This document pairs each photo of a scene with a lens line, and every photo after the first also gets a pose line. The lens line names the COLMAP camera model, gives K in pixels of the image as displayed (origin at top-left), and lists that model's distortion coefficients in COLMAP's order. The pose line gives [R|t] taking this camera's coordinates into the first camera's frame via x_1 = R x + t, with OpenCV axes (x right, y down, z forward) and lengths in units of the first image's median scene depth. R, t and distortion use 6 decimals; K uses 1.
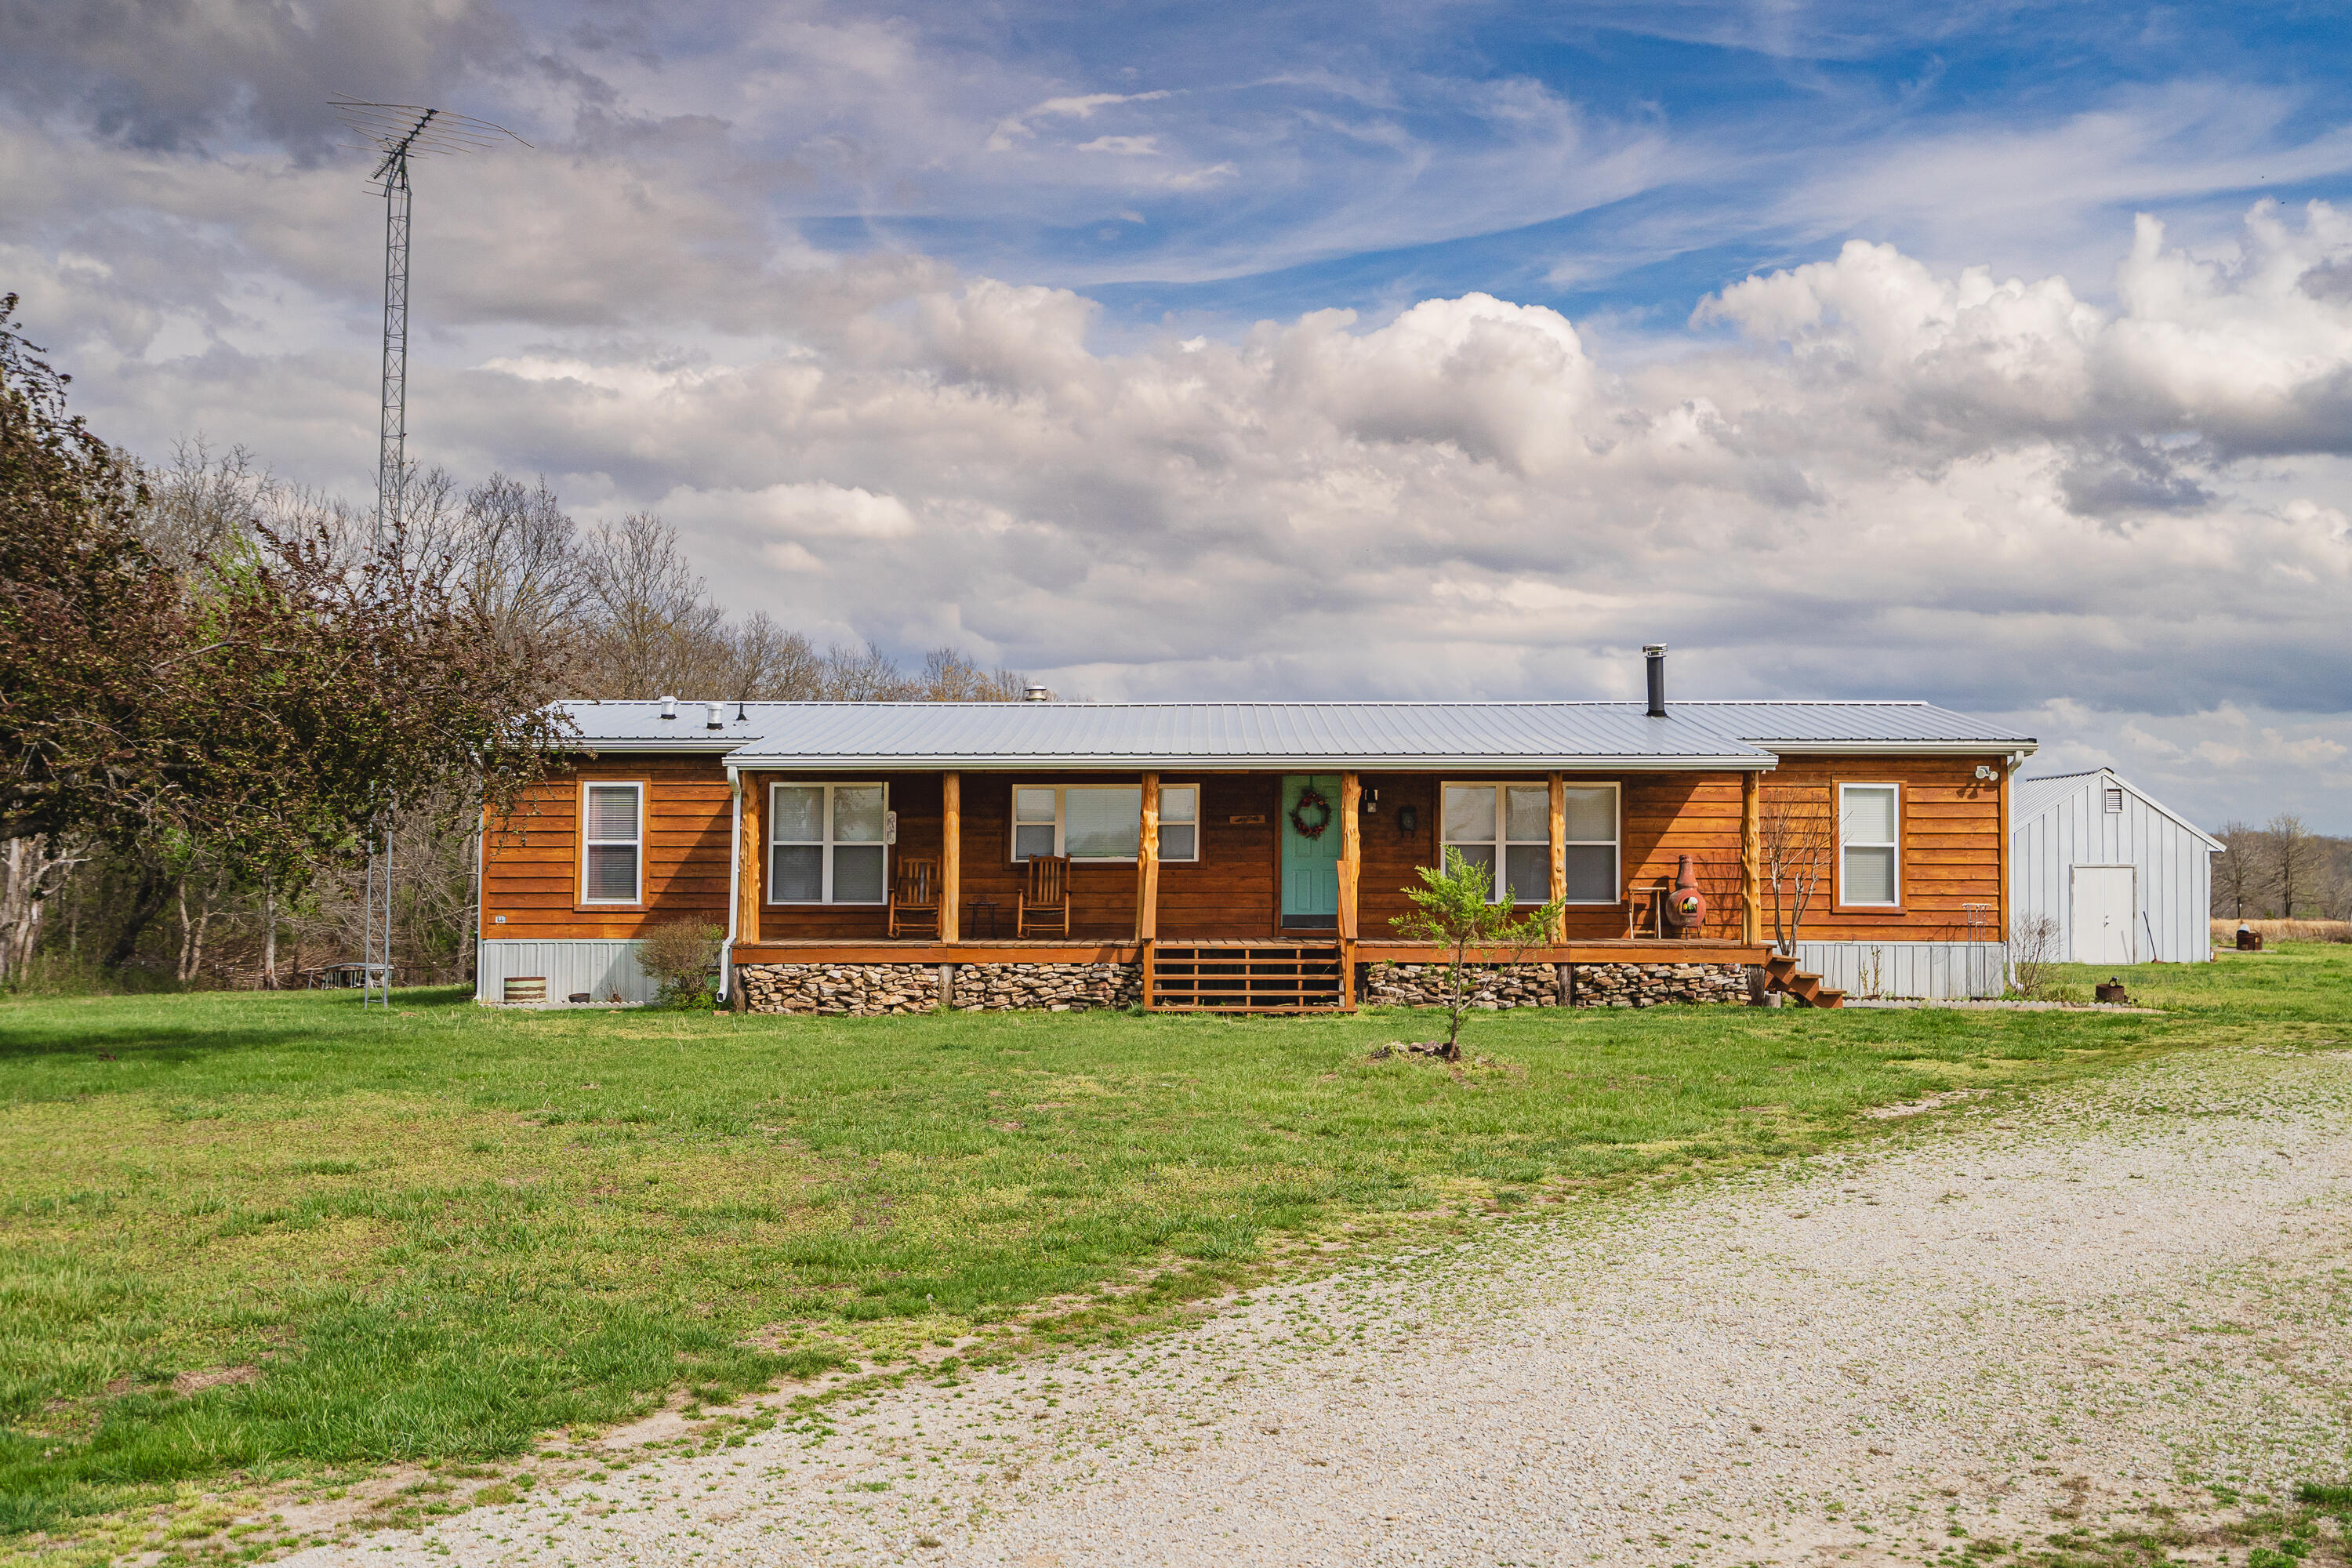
lens RADIAL K [[2391.6, 0, 1141.4], [0, 2391.6, 765.3], [0, 0, 1]] dist [0.024384, 0.000000]
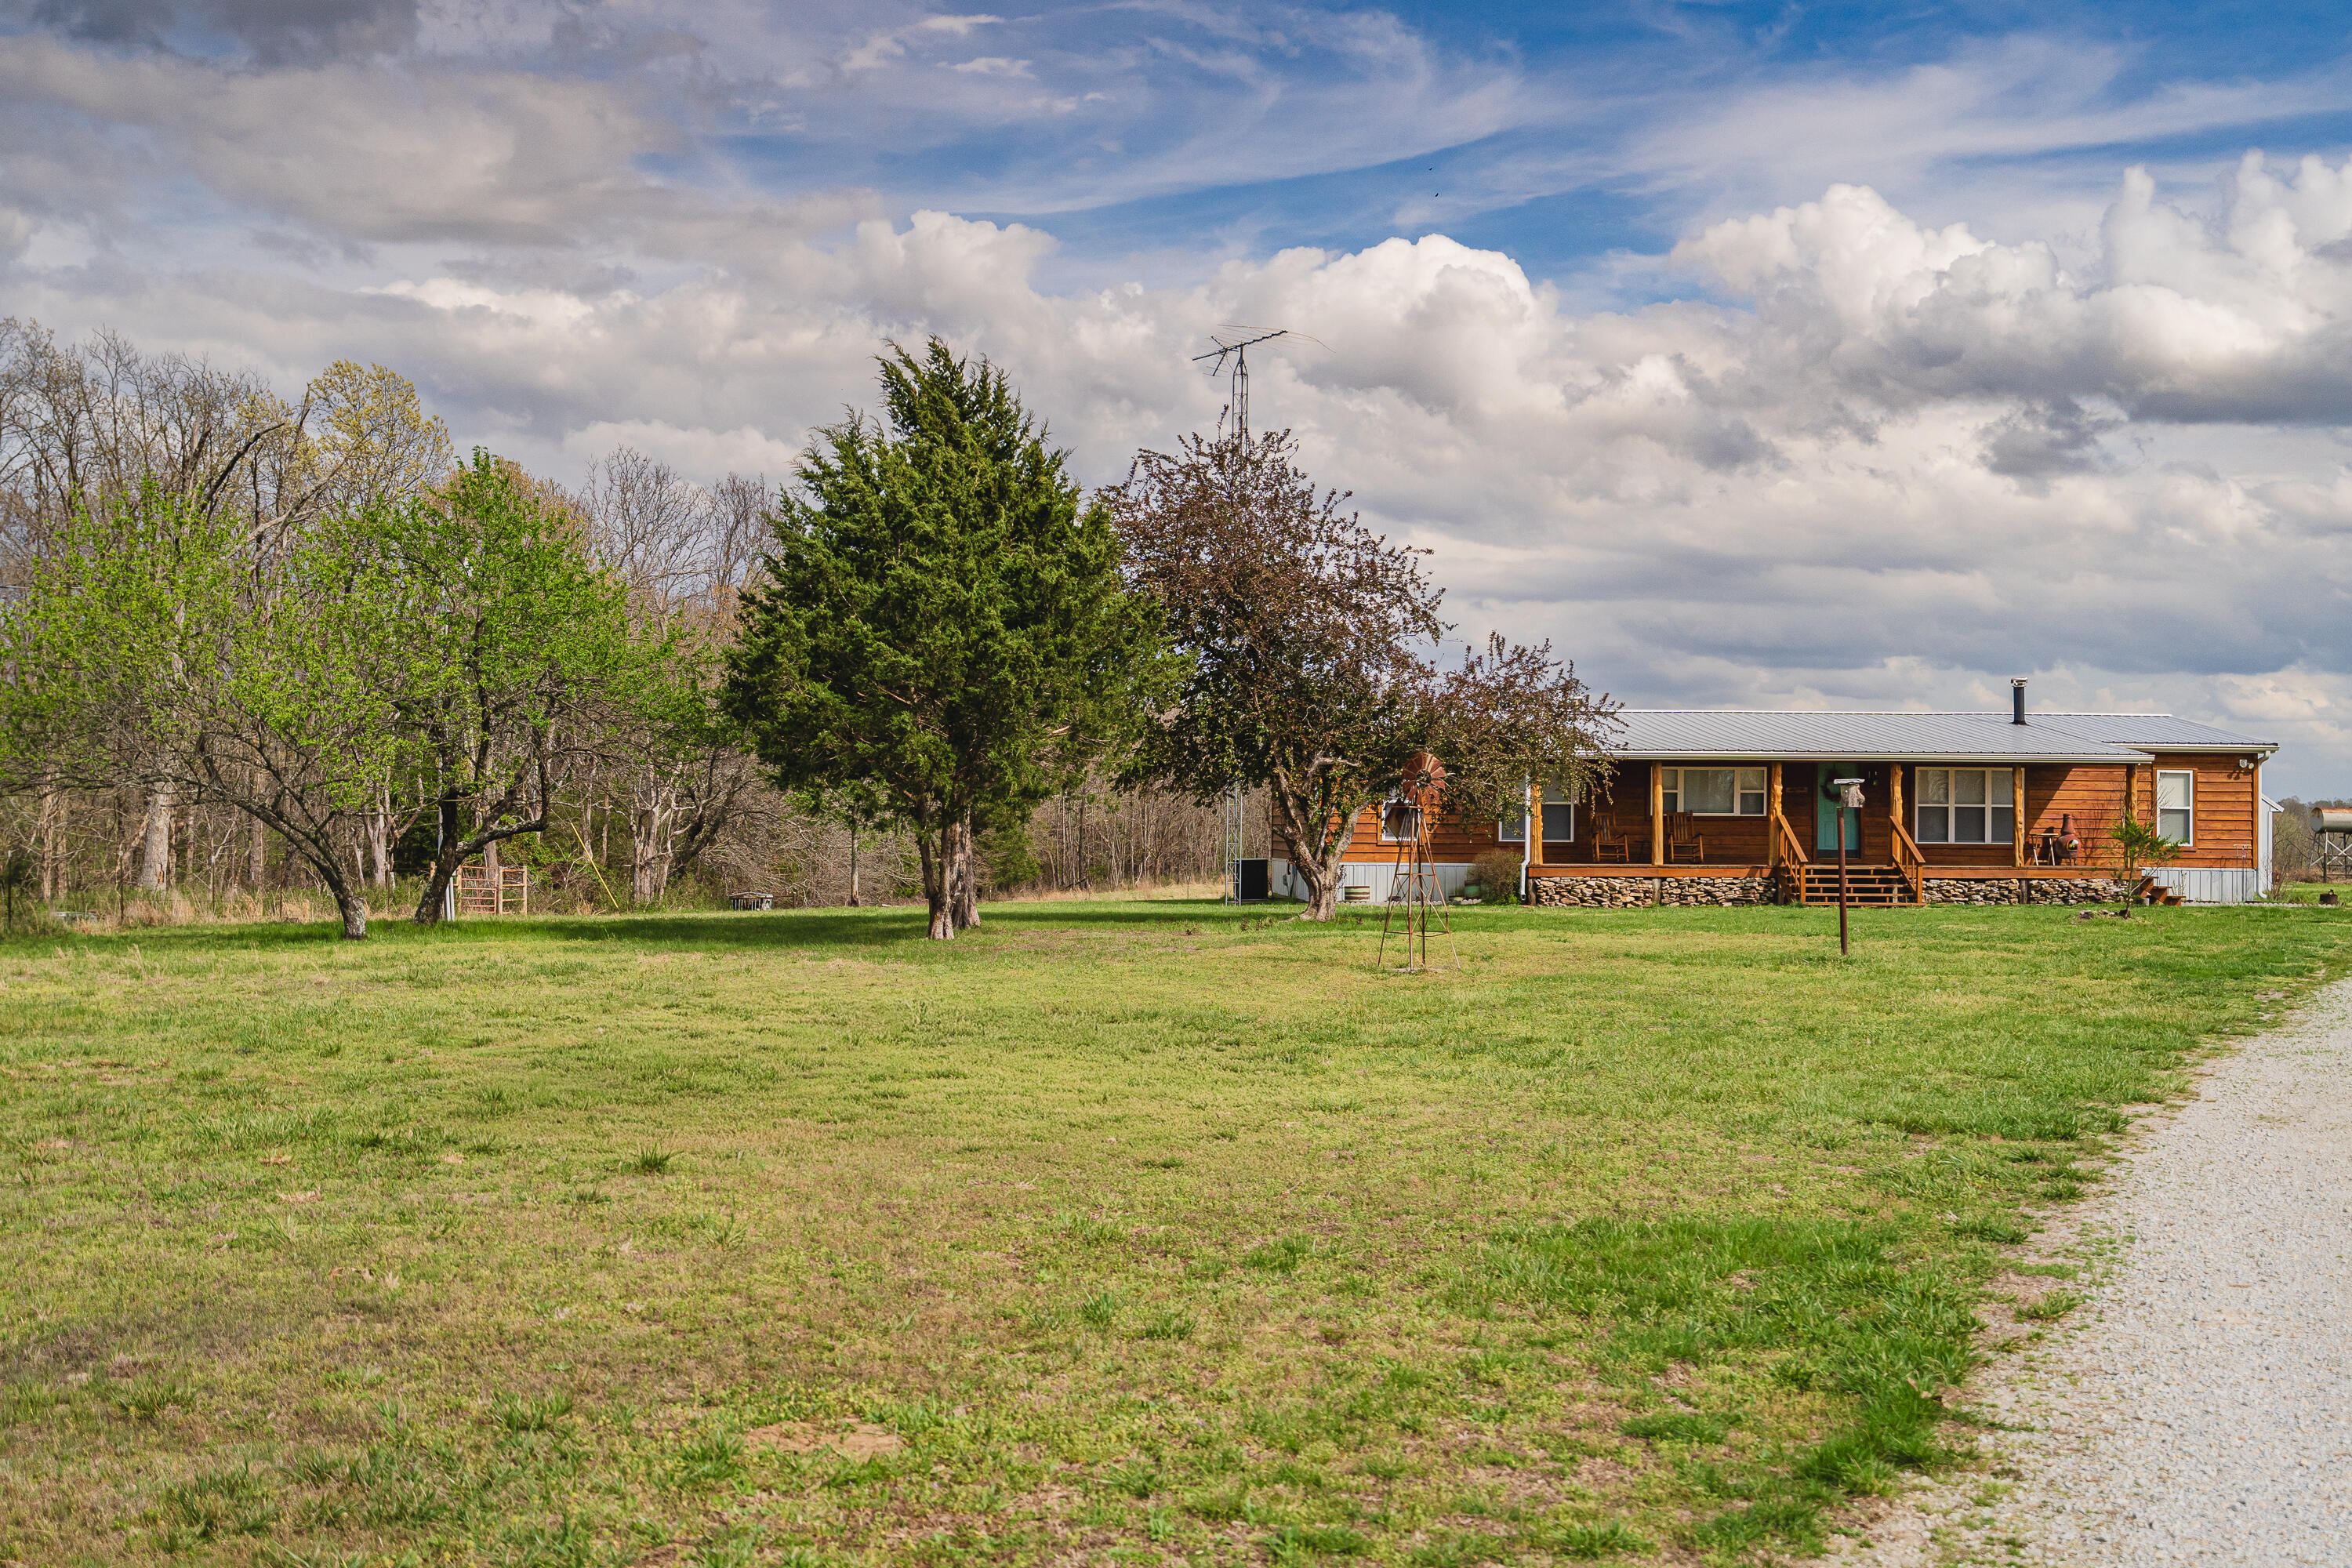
lens RADIAL K [[2391.6, 0, 1171.7], [0, 2391.6, 792.1], [0, 0, 1]] dist [0.024384, 0.000000]
pose [[0.996803, 0.007203, 0.079572, -0.499846], [-0.010413, 0.999145, 0.040002, -0.034531], [-0.079216, -0.040703, 0.996026, -0.555489]]
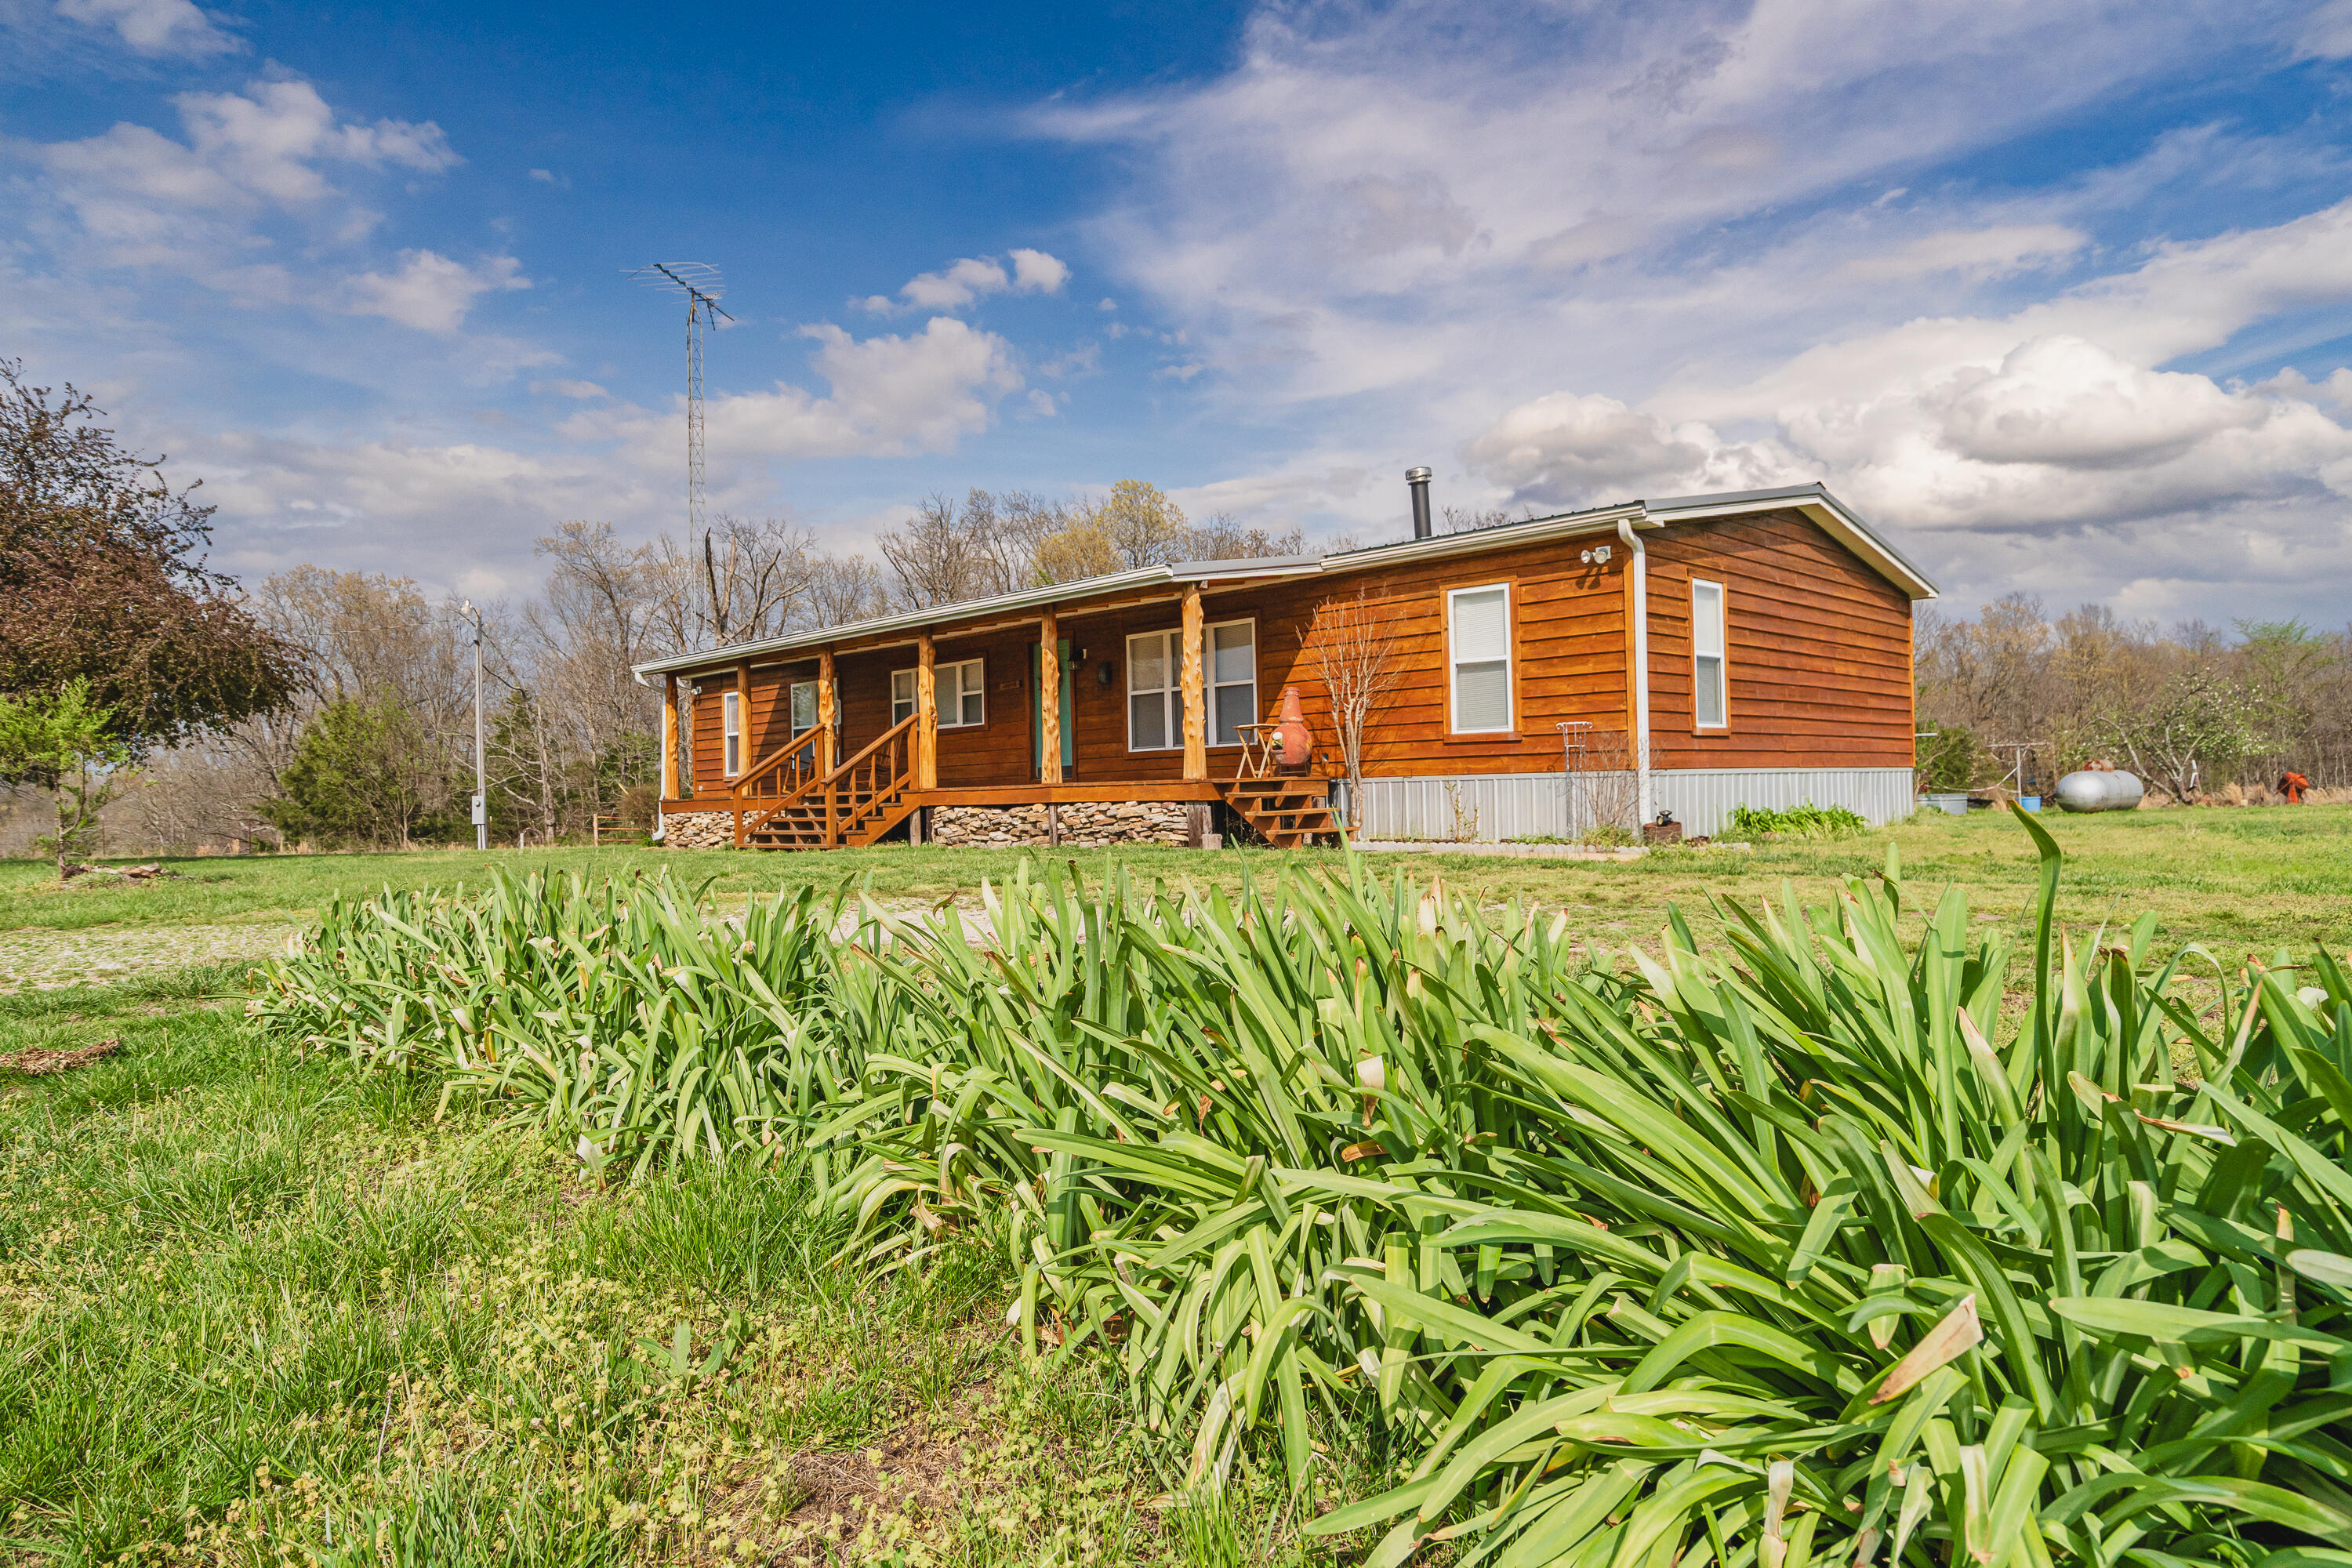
lens RADIAL K [[1296.1, 0, 1182.4], [0, 1296.1, 772.6], [0, 0, 1]] dist [-0.020362, -0.000456]
pose [[0.729556, -0.028811, -0.683314, 0.536200], [0.064653, 0.997543, 0.026968, 0.053584], [0.680858, -0.063853, 0.729627, 0.594891]]
